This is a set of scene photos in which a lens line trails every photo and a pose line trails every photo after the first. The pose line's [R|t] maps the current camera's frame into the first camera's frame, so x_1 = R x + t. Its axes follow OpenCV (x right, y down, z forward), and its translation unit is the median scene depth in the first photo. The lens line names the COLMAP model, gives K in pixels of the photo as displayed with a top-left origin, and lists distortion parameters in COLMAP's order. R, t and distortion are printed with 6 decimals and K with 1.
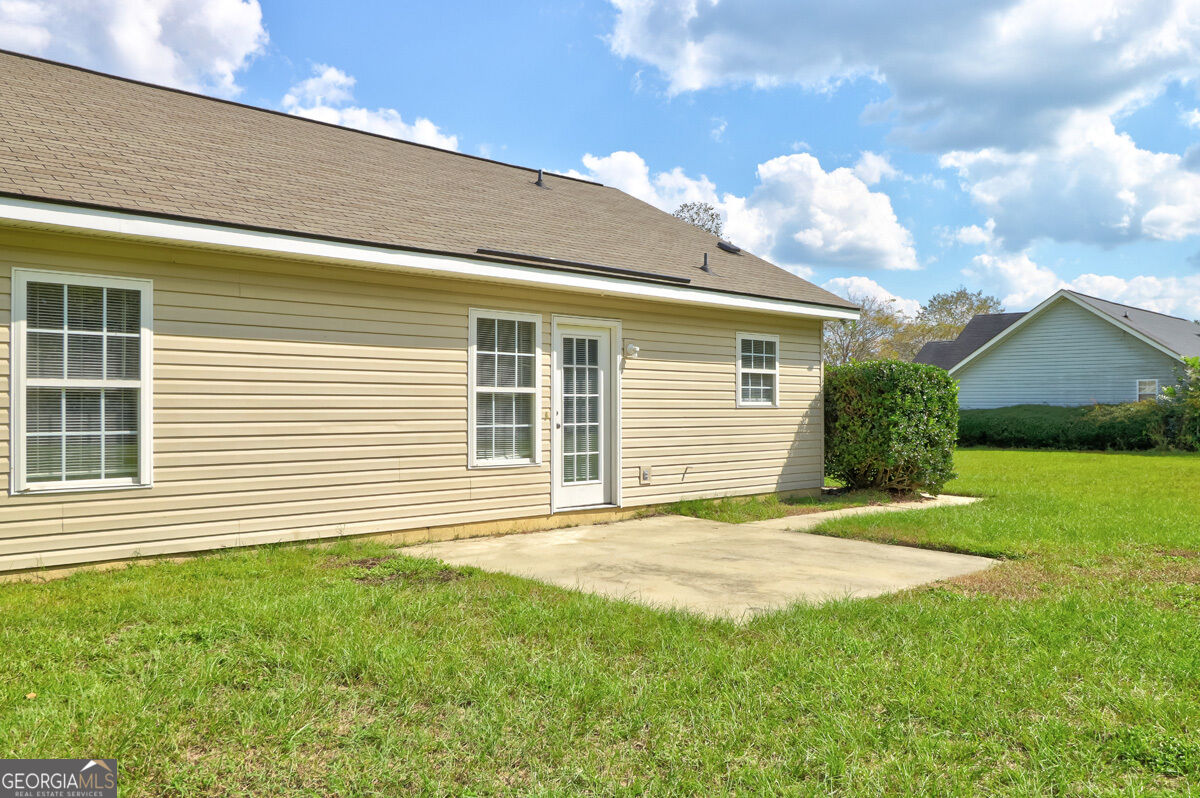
lens RADIAL K [[932.0, 0, 600.0], [0, 932.0, 399.0], [0, 0, 1]] dist [-0.002903, -0.001095]
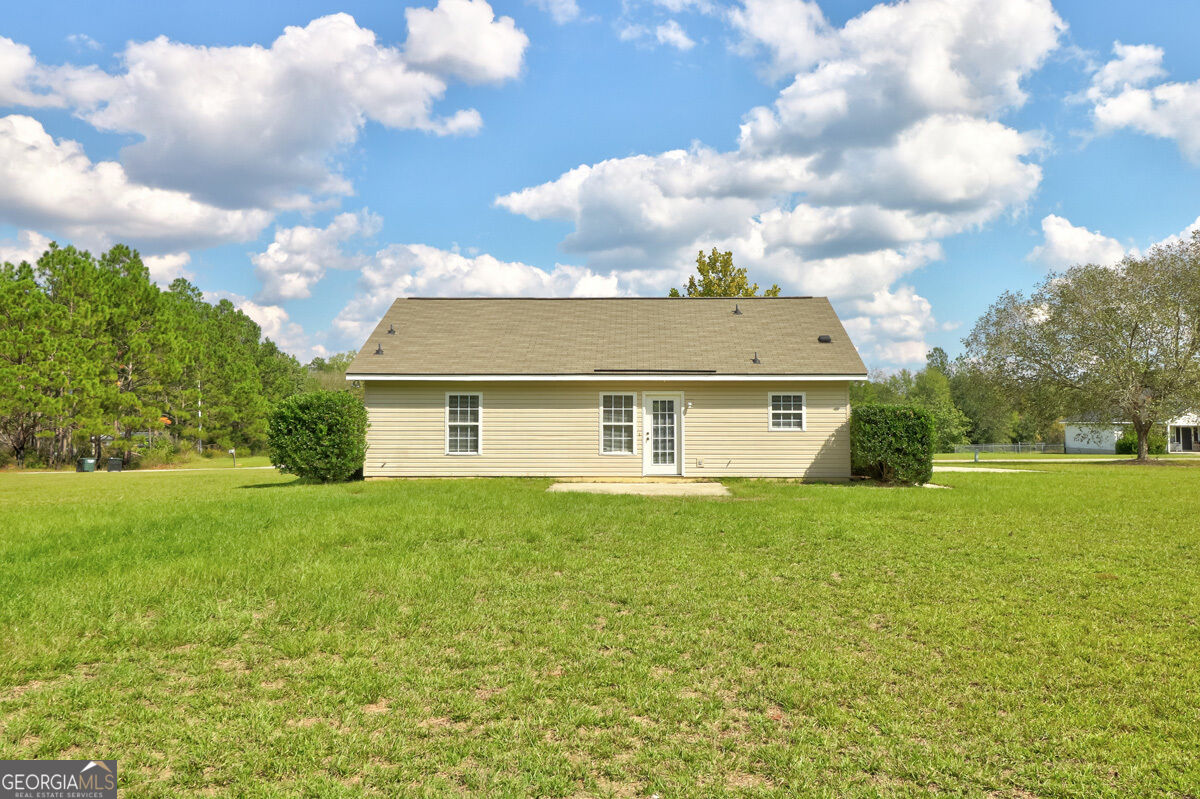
lens RADIAL K [[932.0, 0, 600.0], [0, 932.0, 399.5], [0, 0, 1]] dist [-0.002903, -0.001095]
pose [[0.710449, -0.027224, -0.703221, 1.465901], [0.004897, 0.999419, -0.033743, 0.008289], [0.703731, 0.020529, 0.710170, -0.717851]]
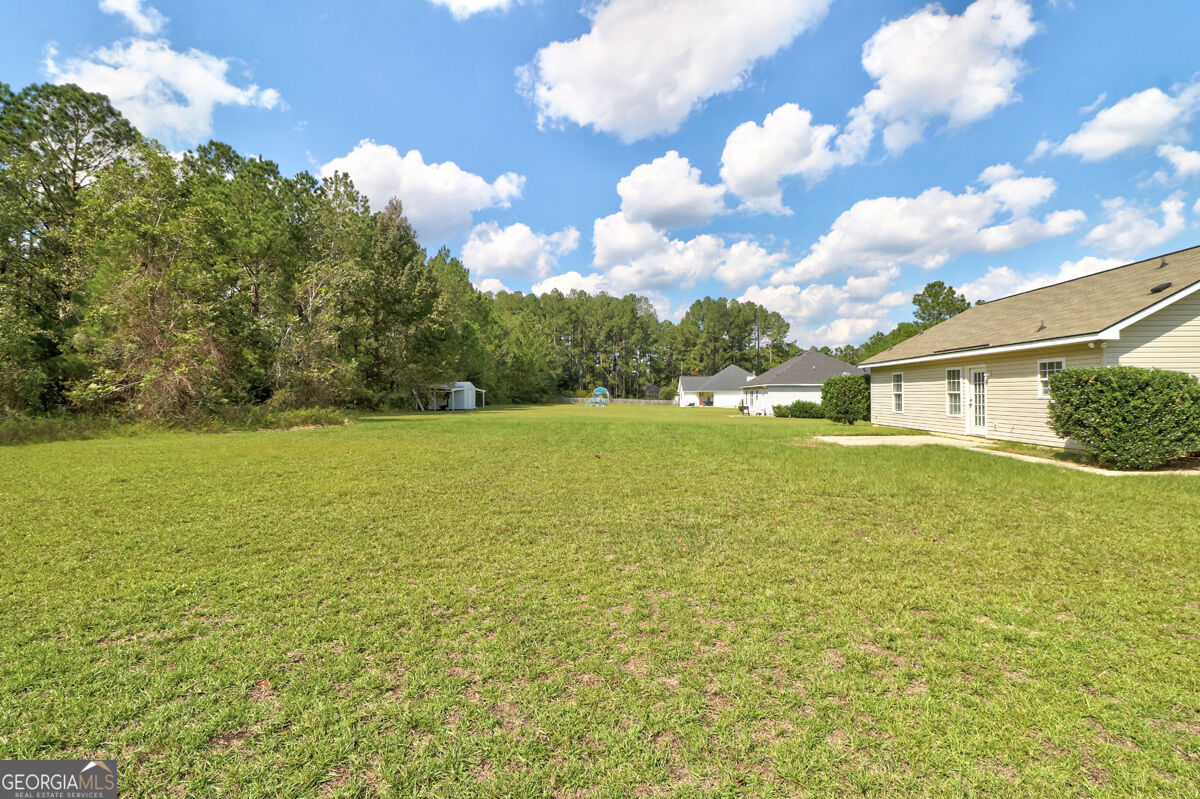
lens RADIAL K [[565.4, 0, 603.4], [0, 565.4, 378.5], [0, 0, 1]] dist [-0.000658, -0.000038]
pose [[-0.728224, -0.033064, -0.684541, 1.880339], [-0.013456, 0.999333, -0.033954, 0.022359], [0.685207, -0.015515, -0.728183, 1.444585]]
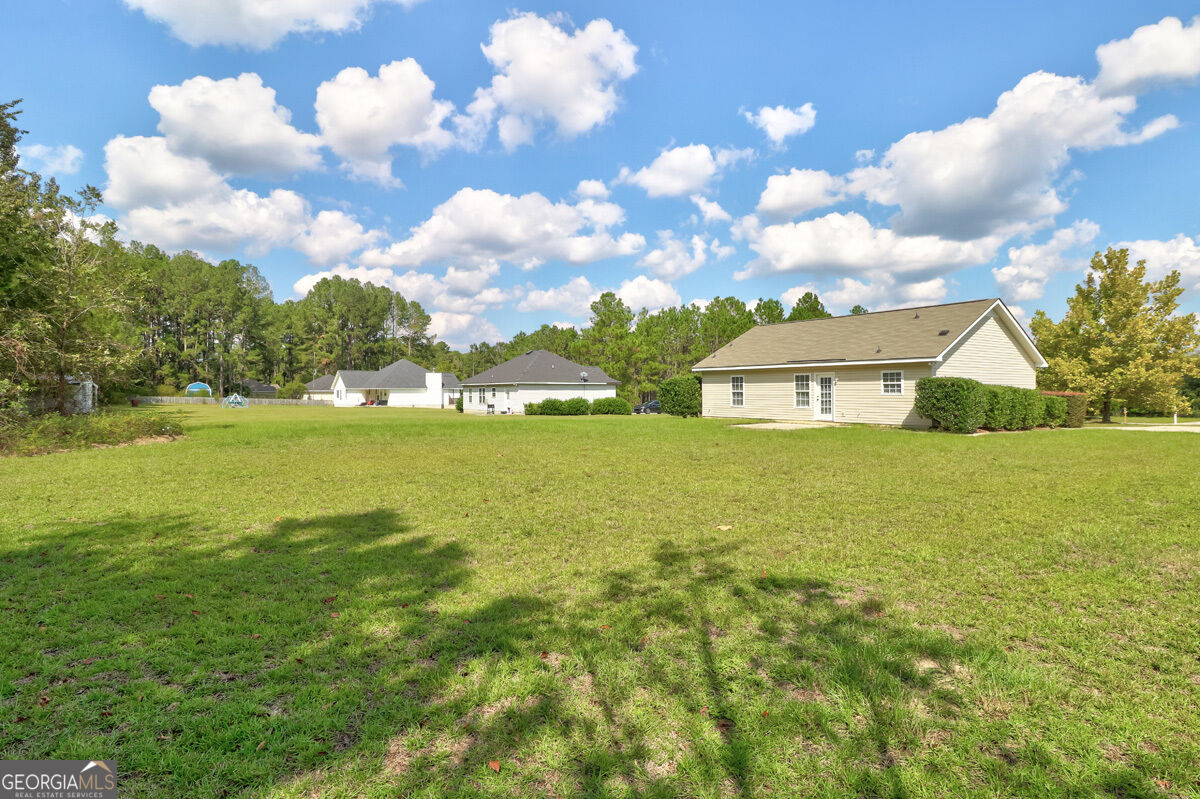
lens RADIAL K [[641.8, 0, 600.0], [0, 641.8, 399.5], [0, 0, 1]] dist [0.031718, -0.000246]
pose [[-0.150652, -0.006206, -0.988567, 2.798547], [-0.011387, 0.999925, -0.004542, 0.050556], [0.988521, 0.010572, -0.150712, 0.471613]]
